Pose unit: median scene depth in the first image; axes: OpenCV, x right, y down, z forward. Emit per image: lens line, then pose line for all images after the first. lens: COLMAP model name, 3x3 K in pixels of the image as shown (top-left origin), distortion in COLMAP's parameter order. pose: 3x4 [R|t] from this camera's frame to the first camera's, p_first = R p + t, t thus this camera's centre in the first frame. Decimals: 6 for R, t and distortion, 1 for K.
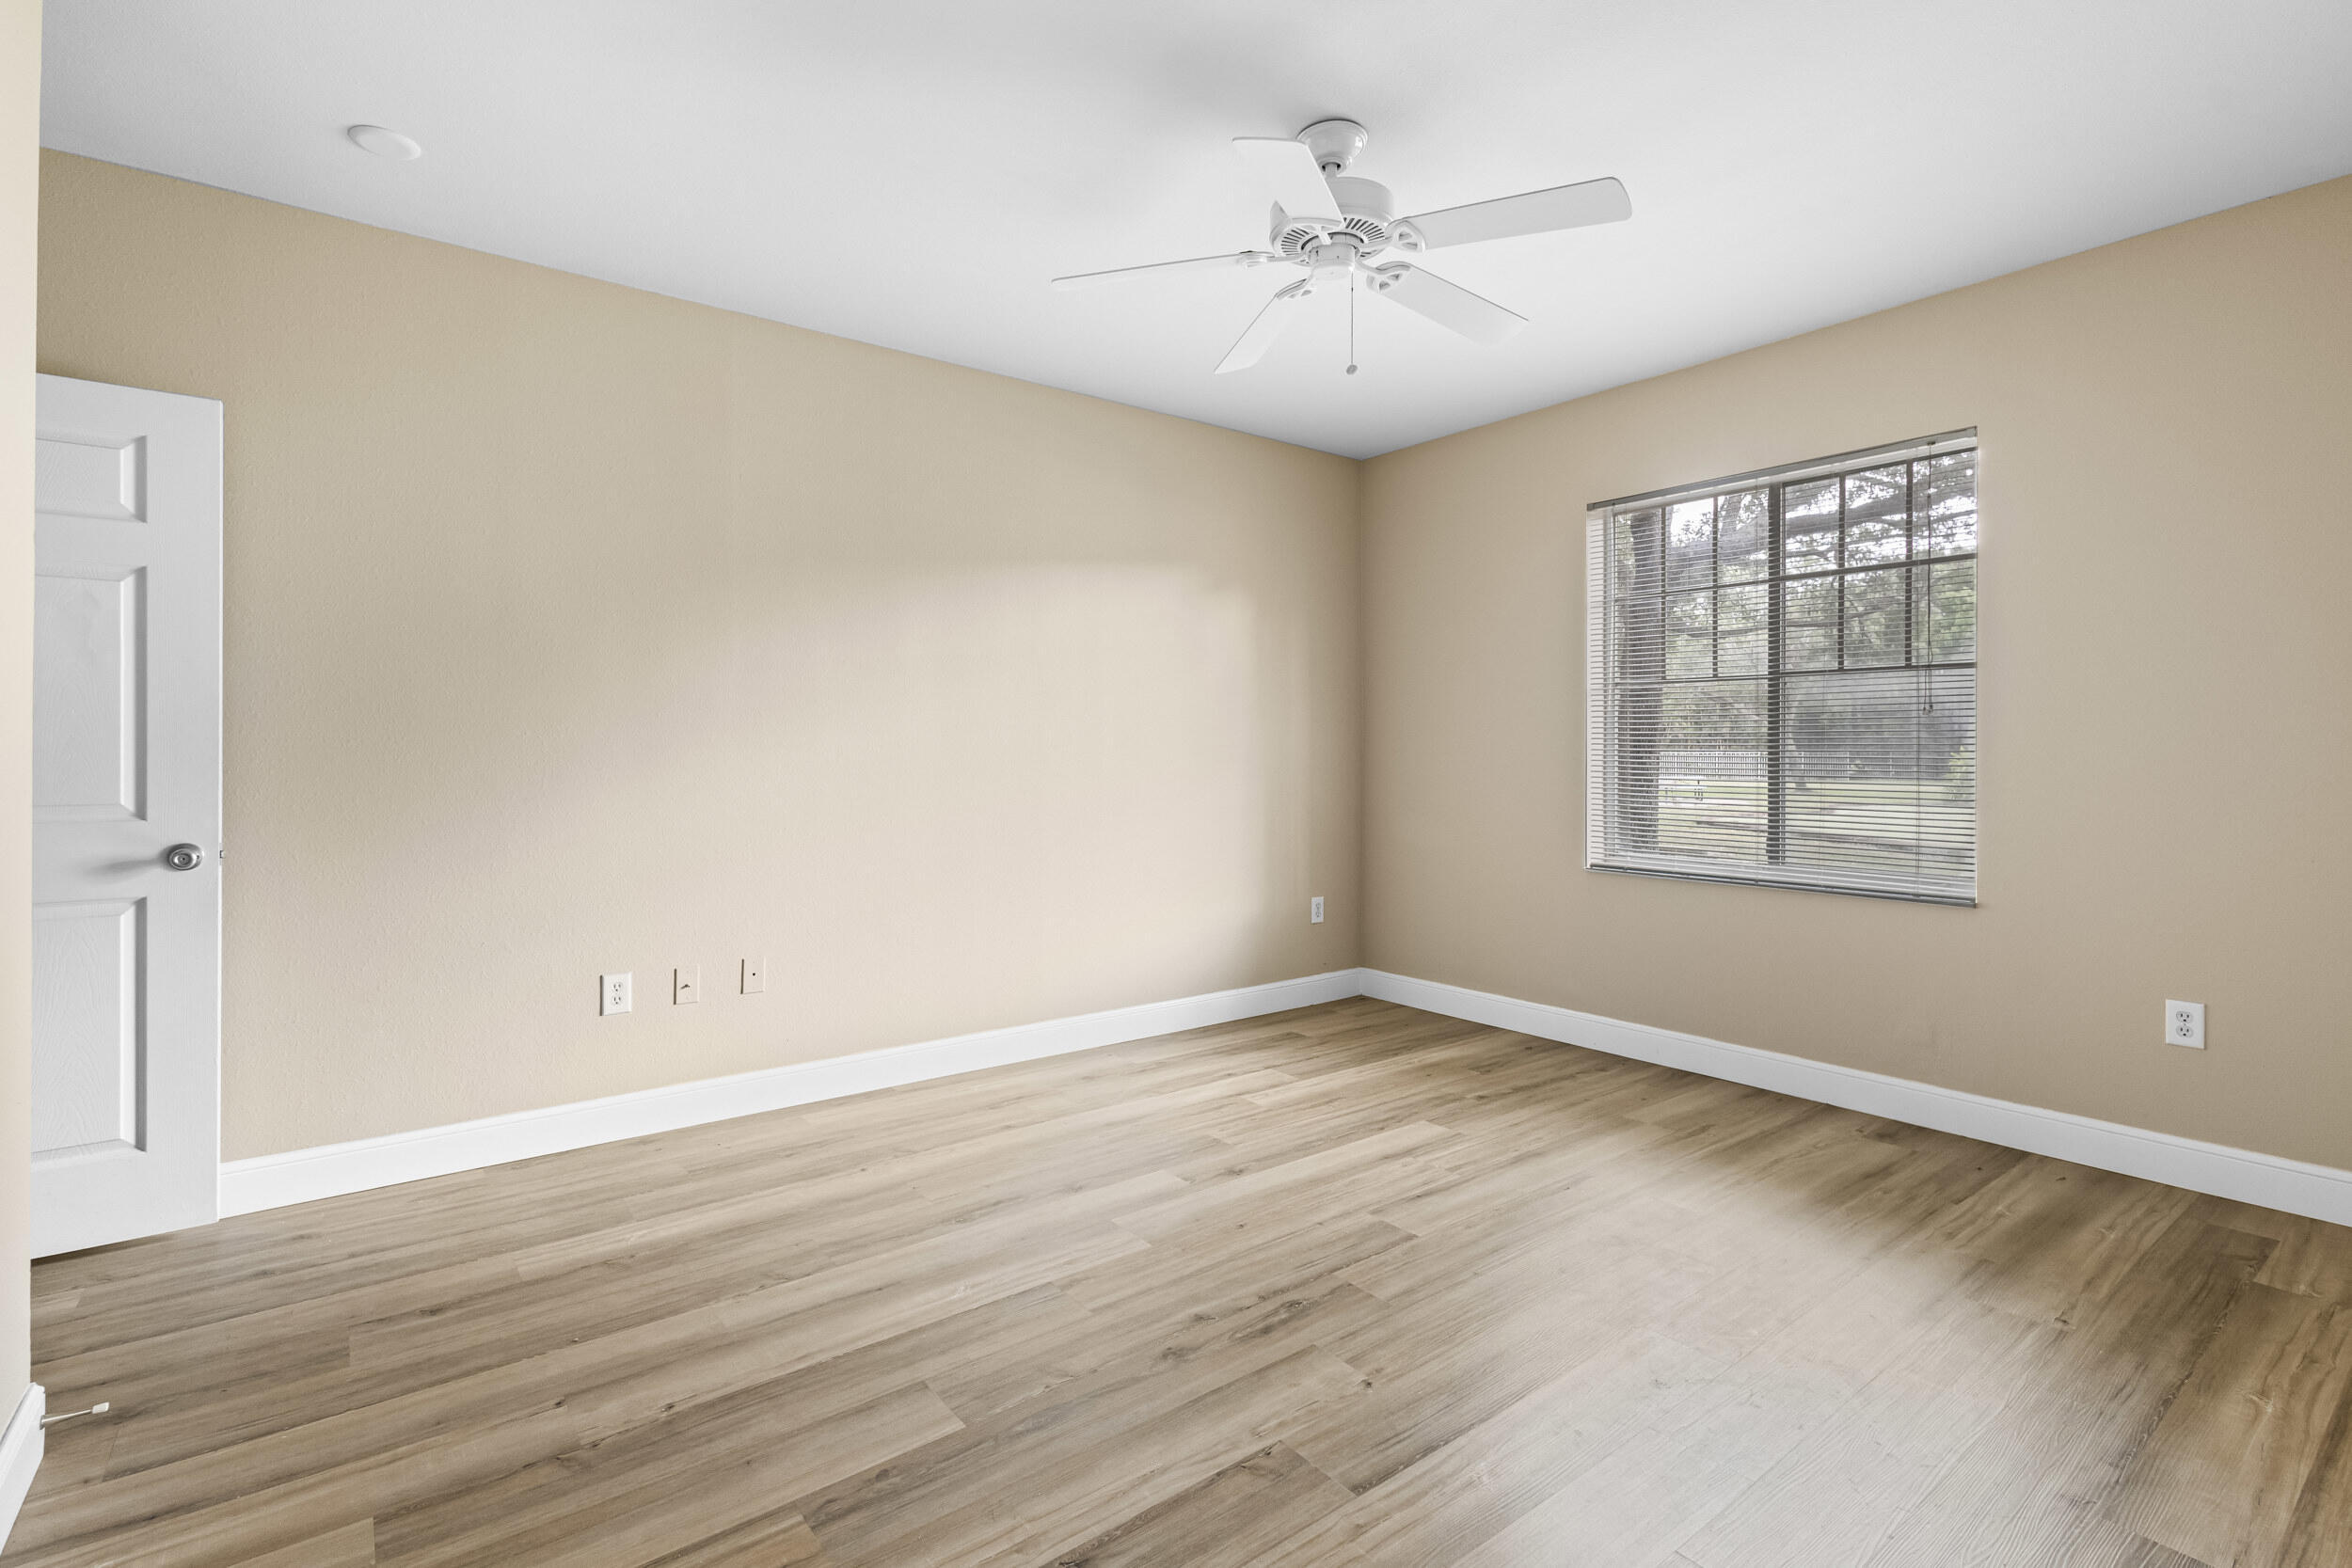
lens RADIAL K [[1086.0, 0, 1179.6], [0, 1086.0, 742.6], [0, 0, 1]] dist [0.009257, -0.000384]
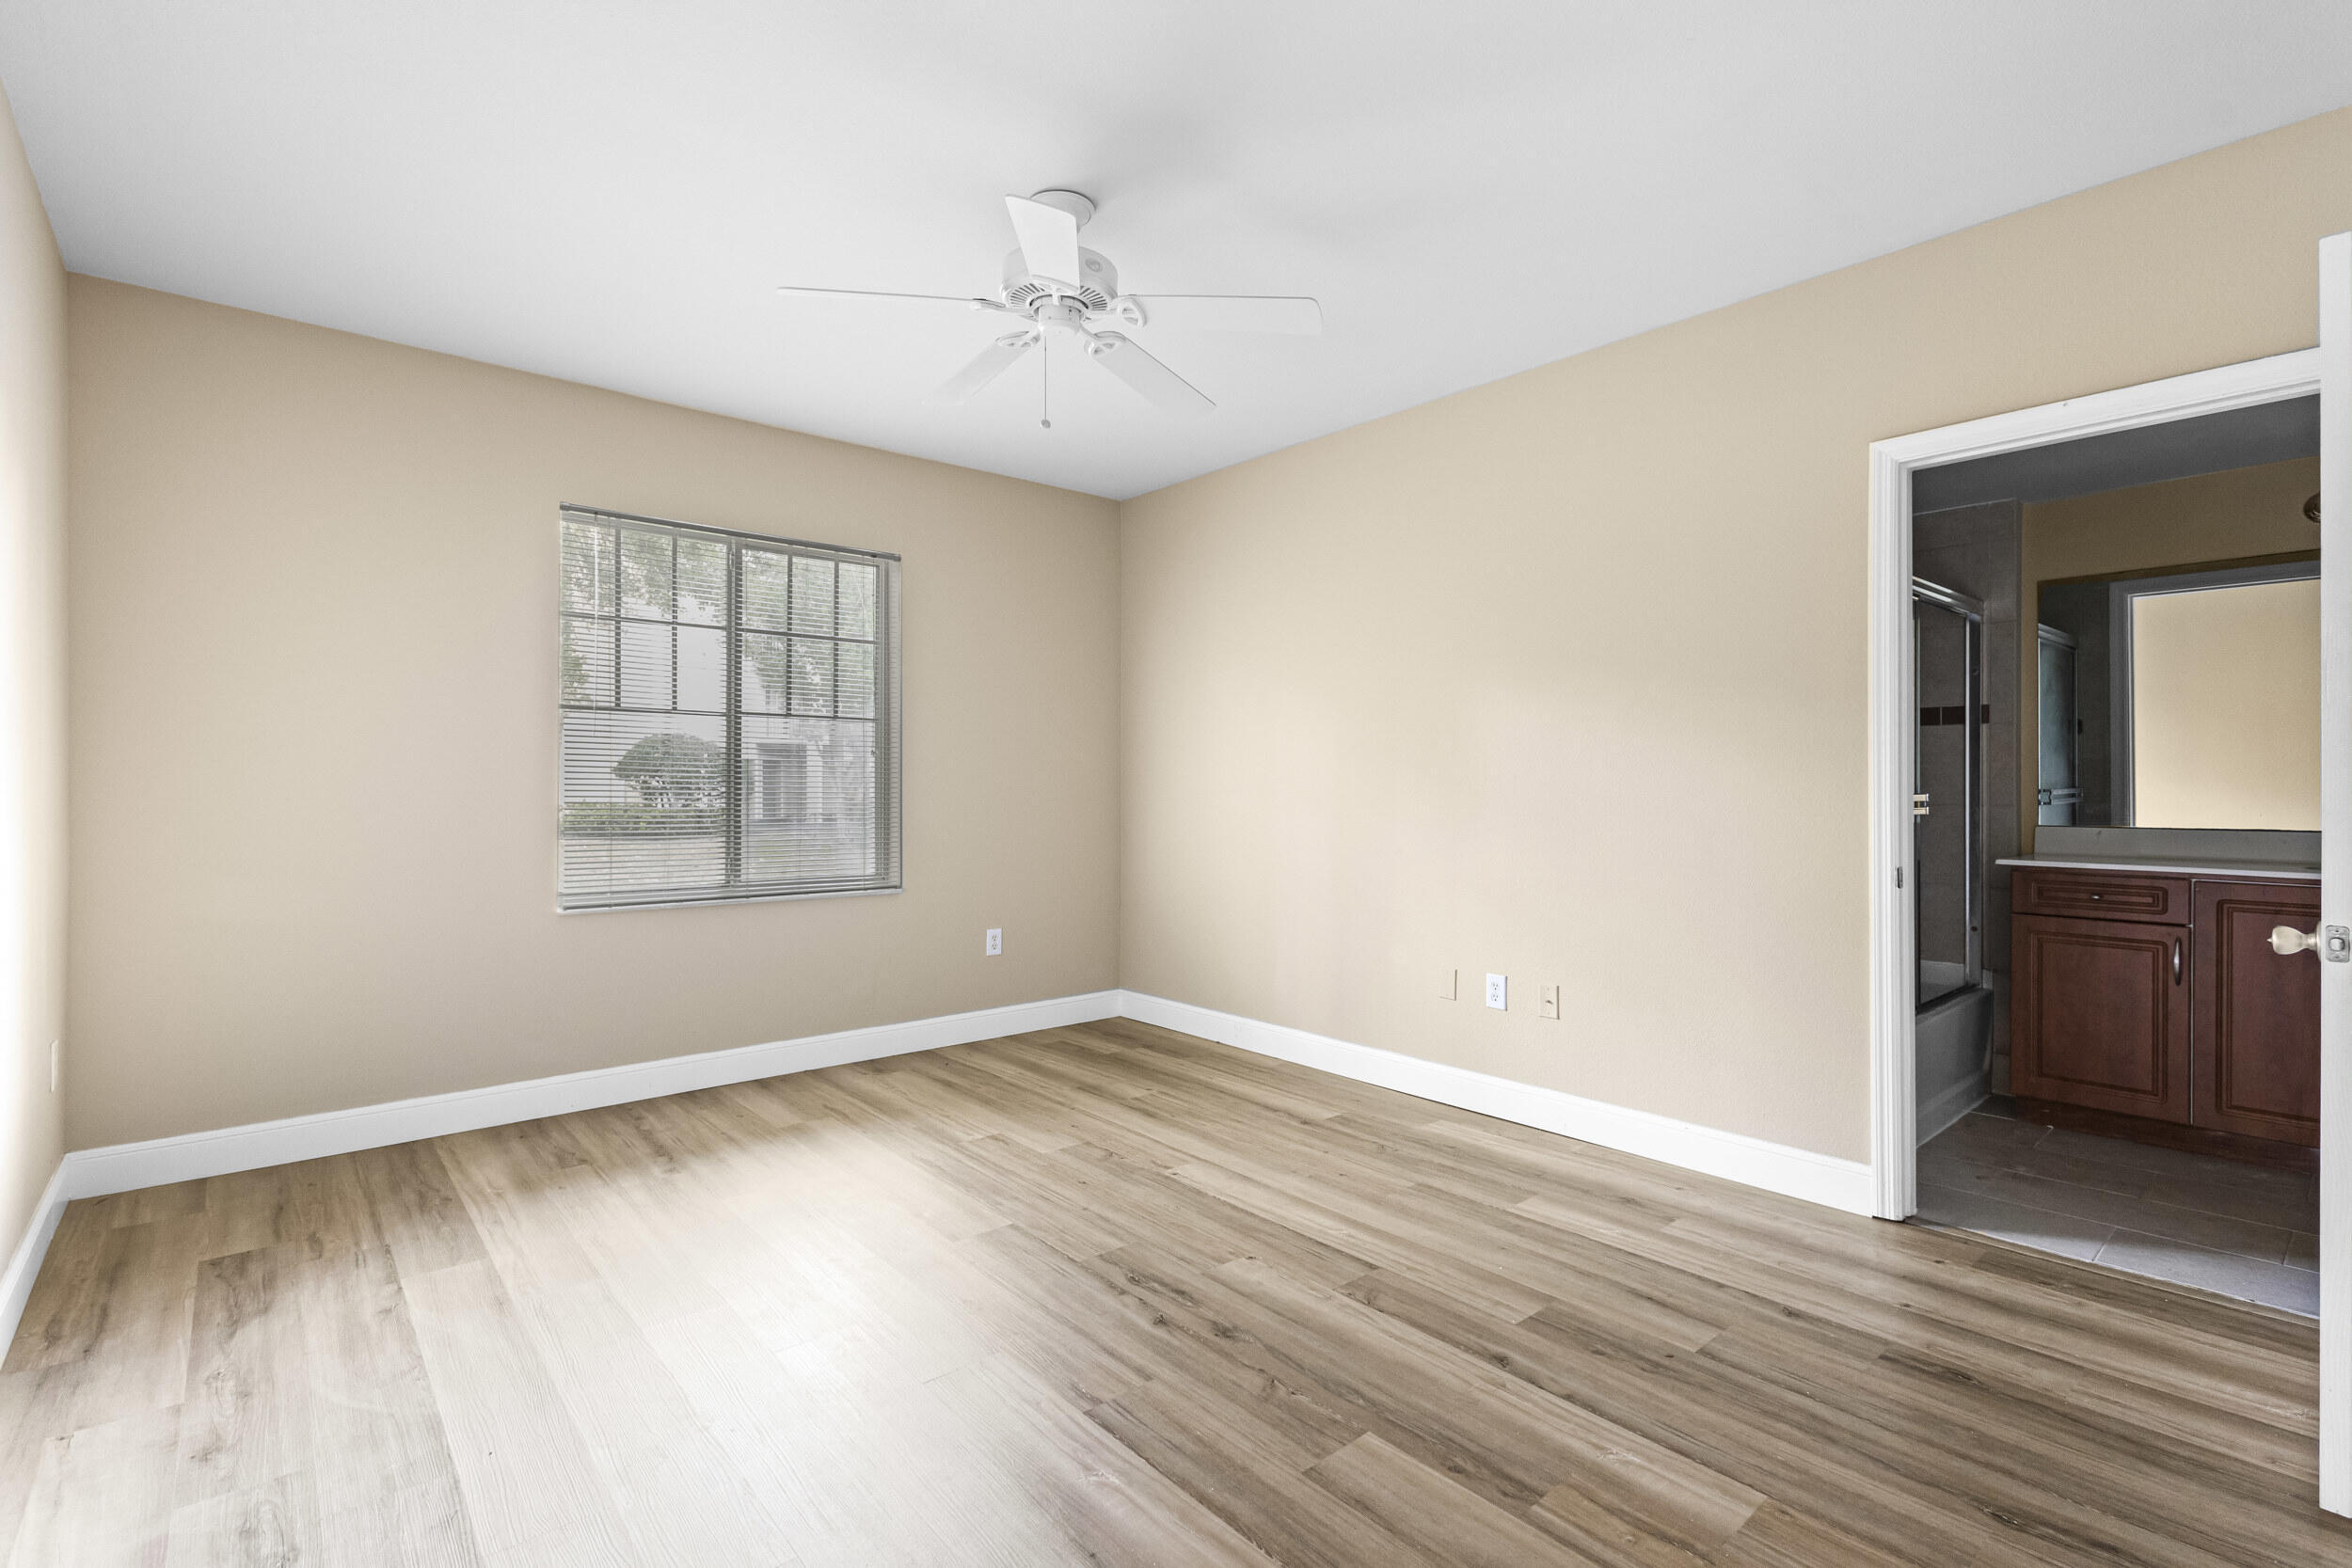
lens RADIAL K [[1077.6, 0, 1179.8], [0, 1077.6, 773.1], [0, 0, 1]] dist [0.009216, -0.003520]
pose [[-0.051584, 0.012378, 0.998592, -0.903718], [-0.011465, 0.999850, -0.012986, 0.013130], [-0.998603, -0.012119, -0.051434, 0.919261]]
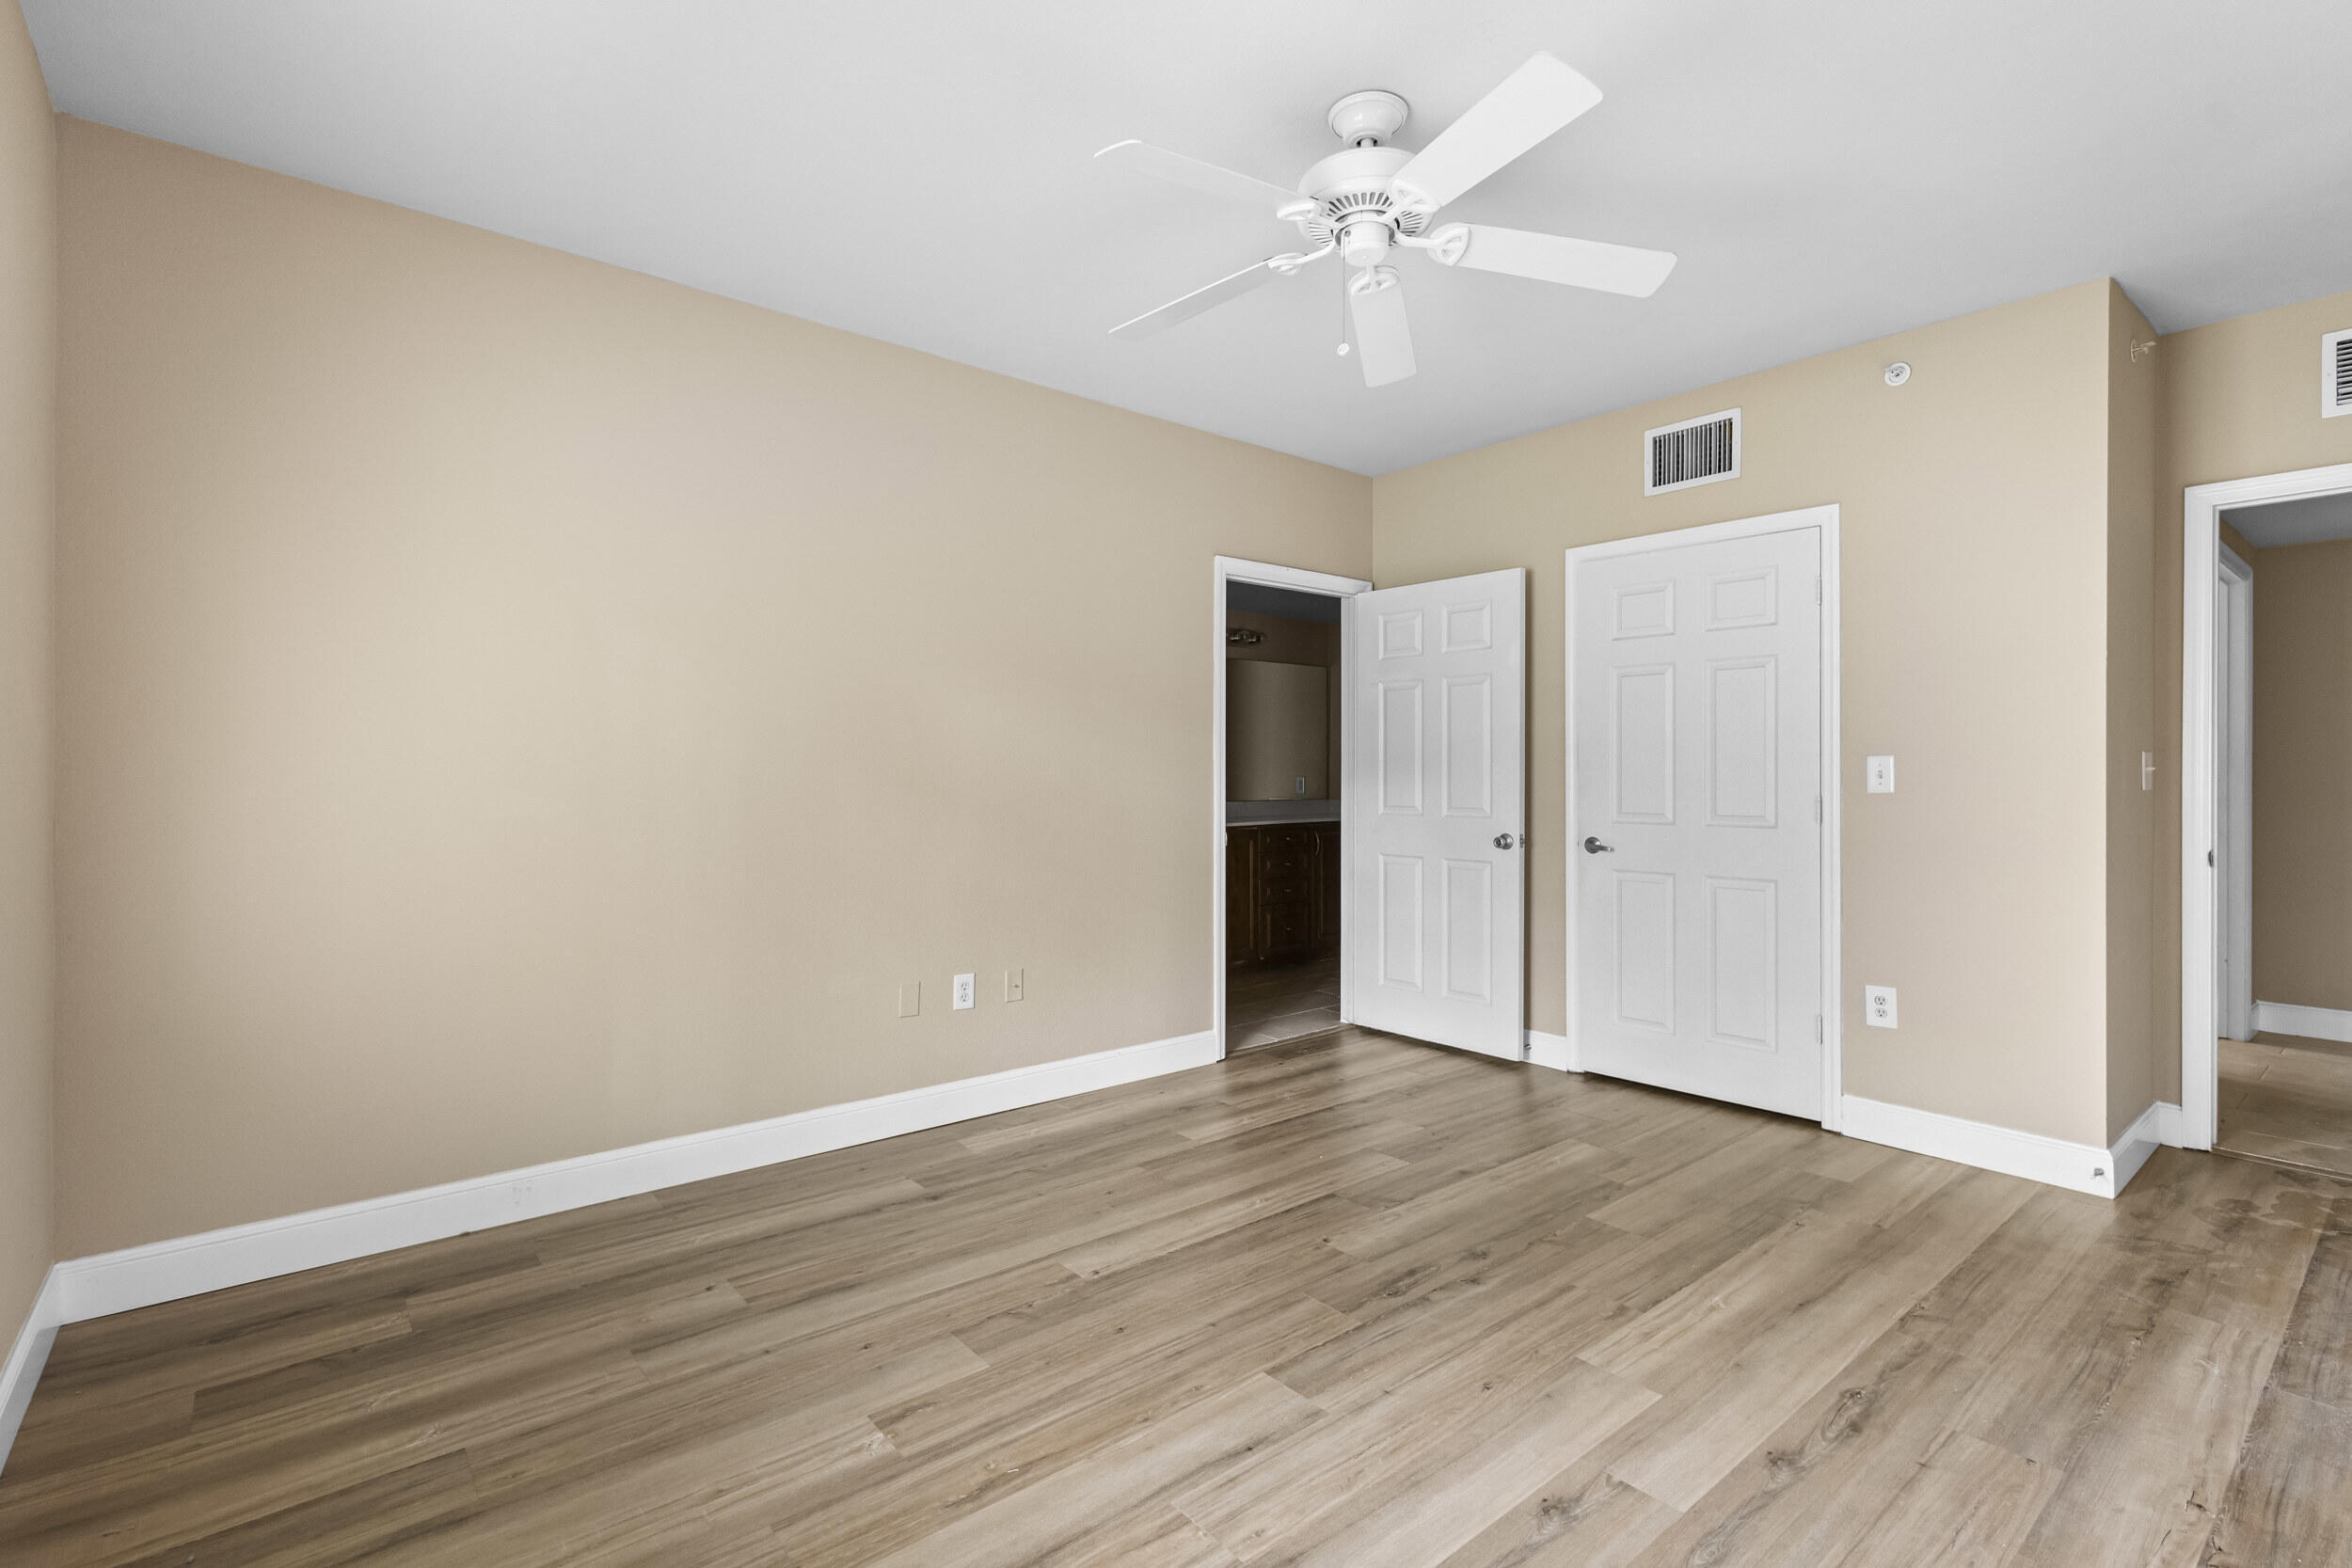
lens RADIAL K [[1075.1, 0, 1177.4], [0, 1075.1, 787.5], [0, 0, 1]] dist [0.006293, 0.000289]
pose [[-0.999393, 0.000559, -0.034821, 0.321417], [0.000587, 1.000000, -0.000793, 0.015154], [0.034820, -0.000813, -0.999393, 1.858031]]
